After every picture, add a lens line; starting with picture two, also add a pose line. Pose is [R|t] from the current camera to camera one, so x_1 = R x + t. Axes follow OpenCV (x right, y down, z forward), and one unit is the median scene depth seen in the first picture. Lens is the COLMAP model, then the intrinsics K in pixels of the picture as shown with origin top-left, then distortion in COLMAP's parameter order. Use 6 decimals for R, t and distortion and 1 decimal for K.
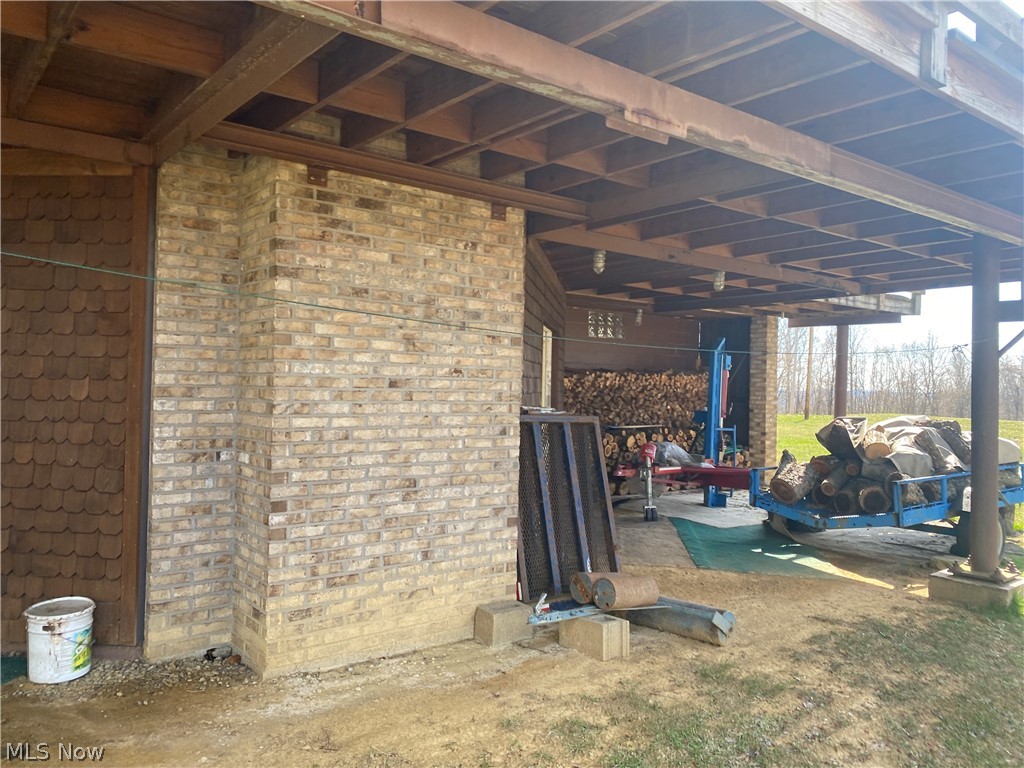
lens RADIAL K [[784.5, 0, 512.0], [0, 784.5, 384.0], [0, 0, 1]] dist [0.031940, -0.040990]
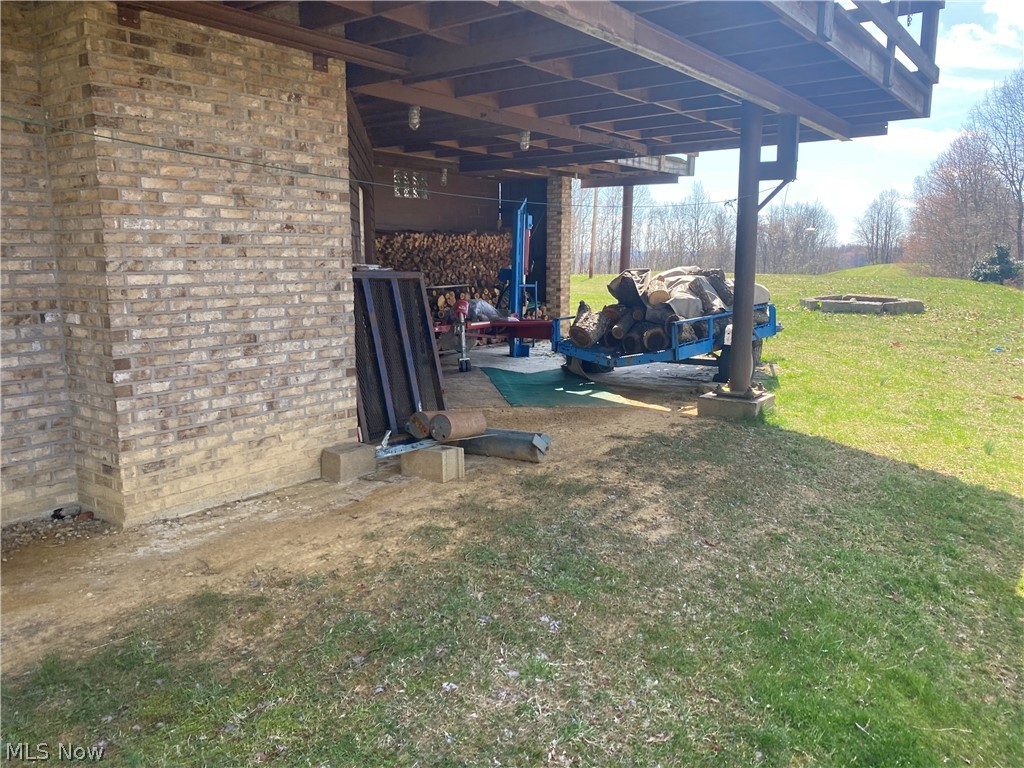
lens RADIAL K [[776.0, 0, 512.0], [0, 776.0, 384.0], [0, 0, 1]] dist [0.109280, -0.179665]
pose [[0.966109, -0.062012, 0.250576, -0.060722], [0.018414, 0.984799, 0.172719, 0.013941], [-0.257478, -0.162252, 0.952565, -0.082589]]
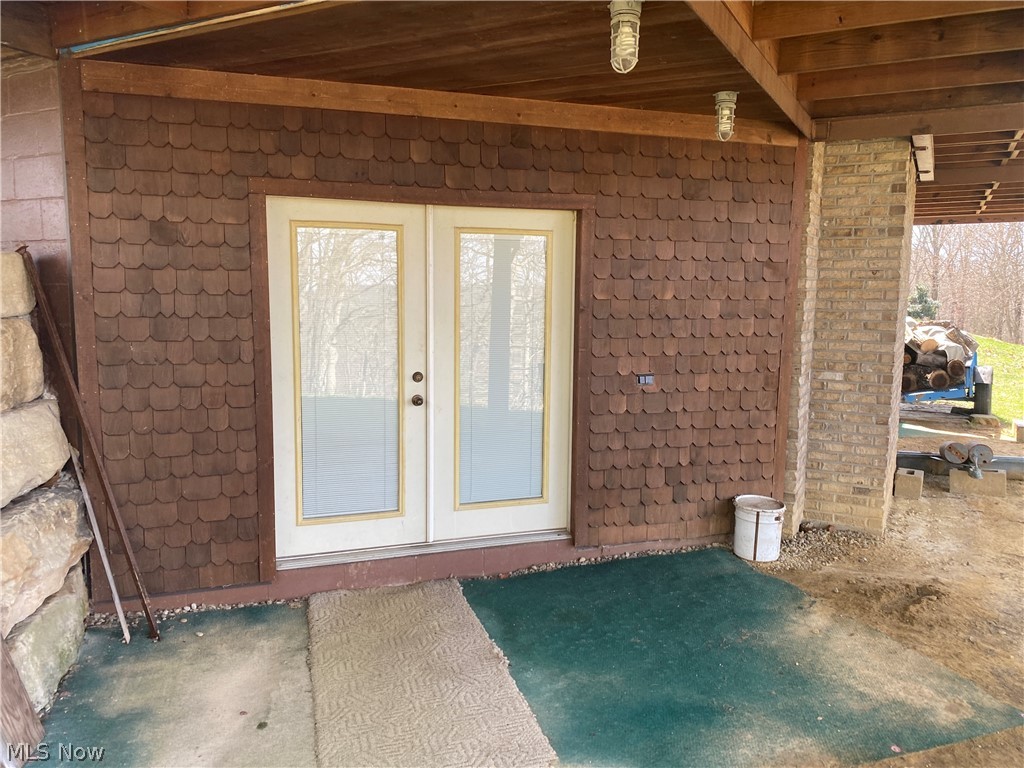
lens RADIAL K [[776.9, 0, 514.4], [0, 776.9, 371.7], [0, 0, 1]] dist [0.021644, -0.005884]
pose [[0.909995, -0.056908, 0.410696, -1.279370], [0.008577, 0.992908, 0.118577, -0.064989], [-0.414531, -0.104382, 0.904029, 0.067240]]
